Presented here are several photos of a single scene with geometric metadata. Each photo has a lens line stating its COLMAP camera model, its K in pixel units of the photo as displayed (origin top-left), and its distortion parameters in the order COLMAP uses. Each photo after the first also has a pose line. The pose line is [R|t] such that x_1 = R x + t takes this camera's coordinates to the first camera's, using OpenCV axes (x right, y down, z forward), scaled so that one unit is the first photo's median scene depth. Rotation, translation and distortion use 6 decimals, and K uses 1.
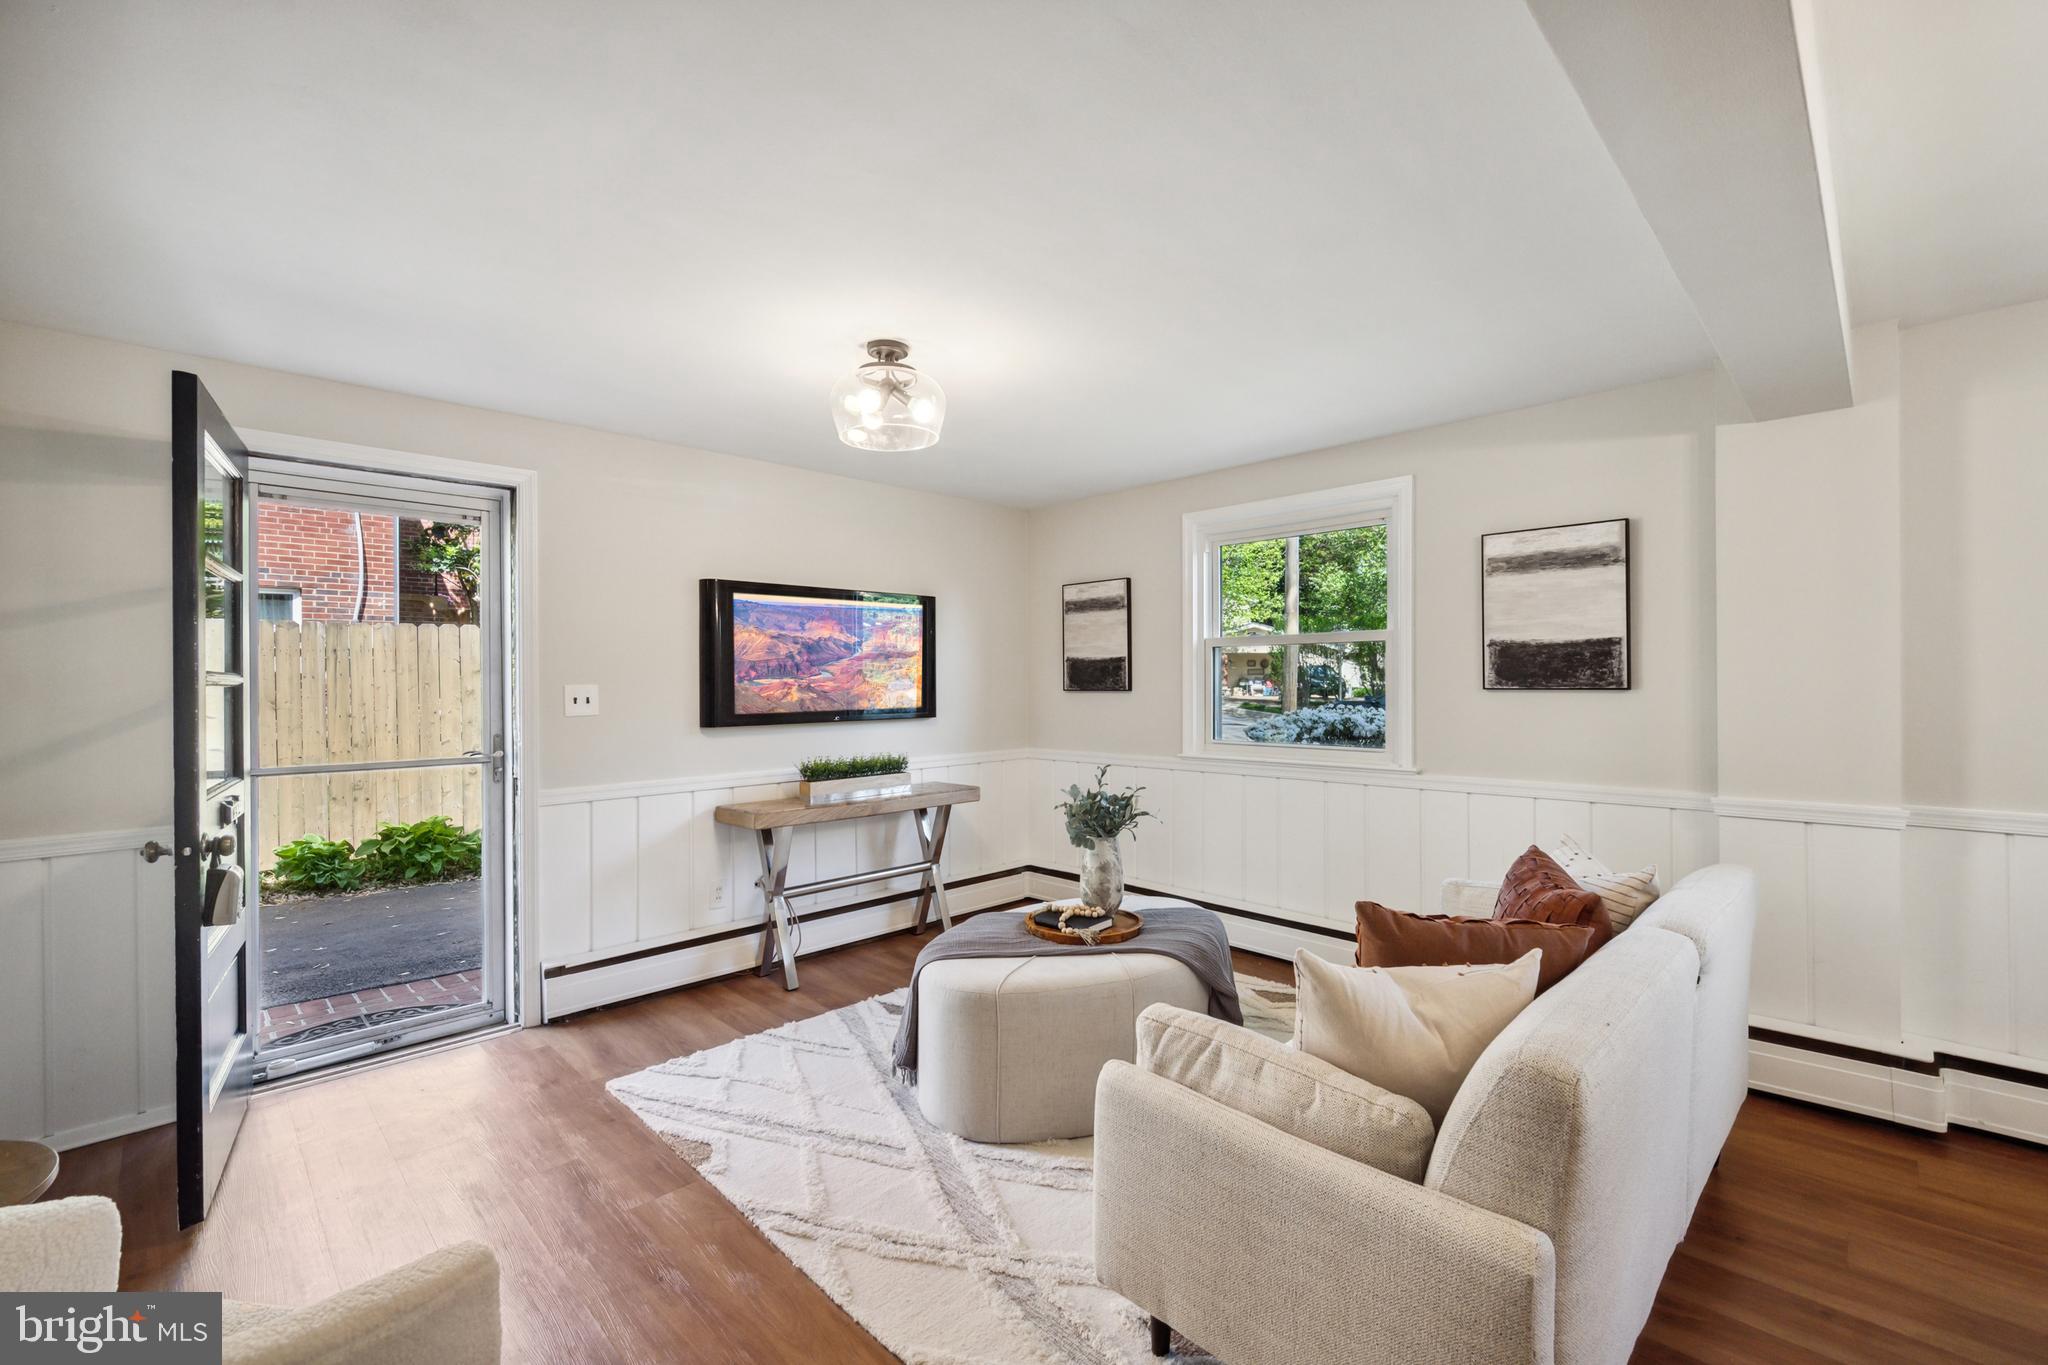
lens RADIAL K [[886.5, 0, 1024.9], [0, 886.5, 689.1], [0, 0, 1]] dist [0.002629, 0.000055]
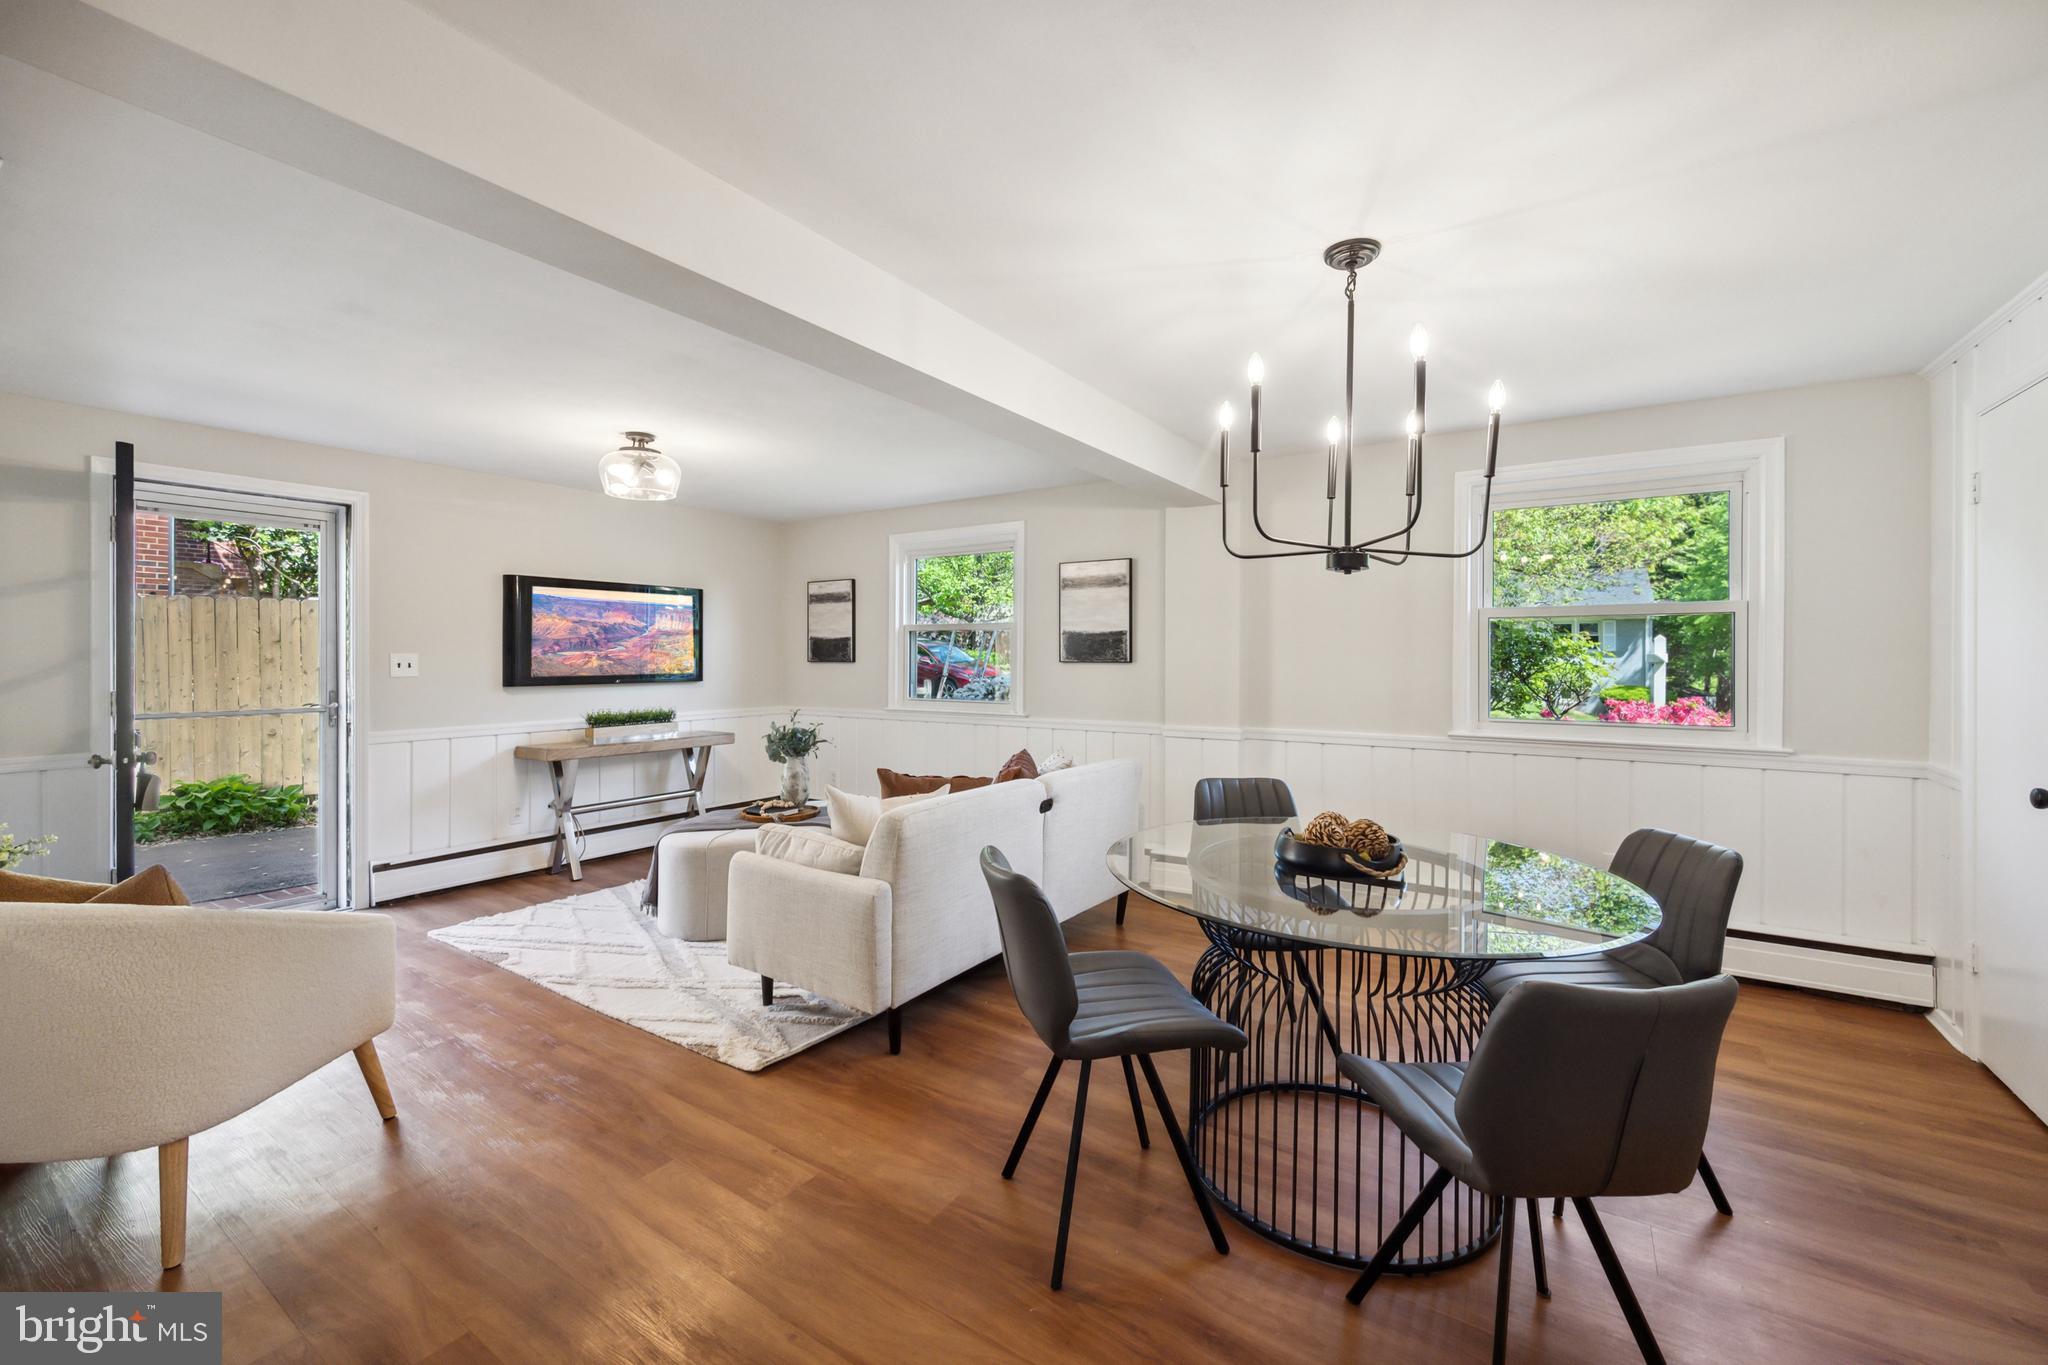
lens RADIAL K [[823.5, 0, 1024.2], [0, 823.5, 663.0], [0, 0, 1]] dist [-0.001471, -0.000189]
pose [[0.977452, 0.007262, 0.211031, 0.153261], [-0.007106, 0.999974, -0.001497, 0.004846], [-0.211037, -0.000036, 0.977478, -0.414102]]
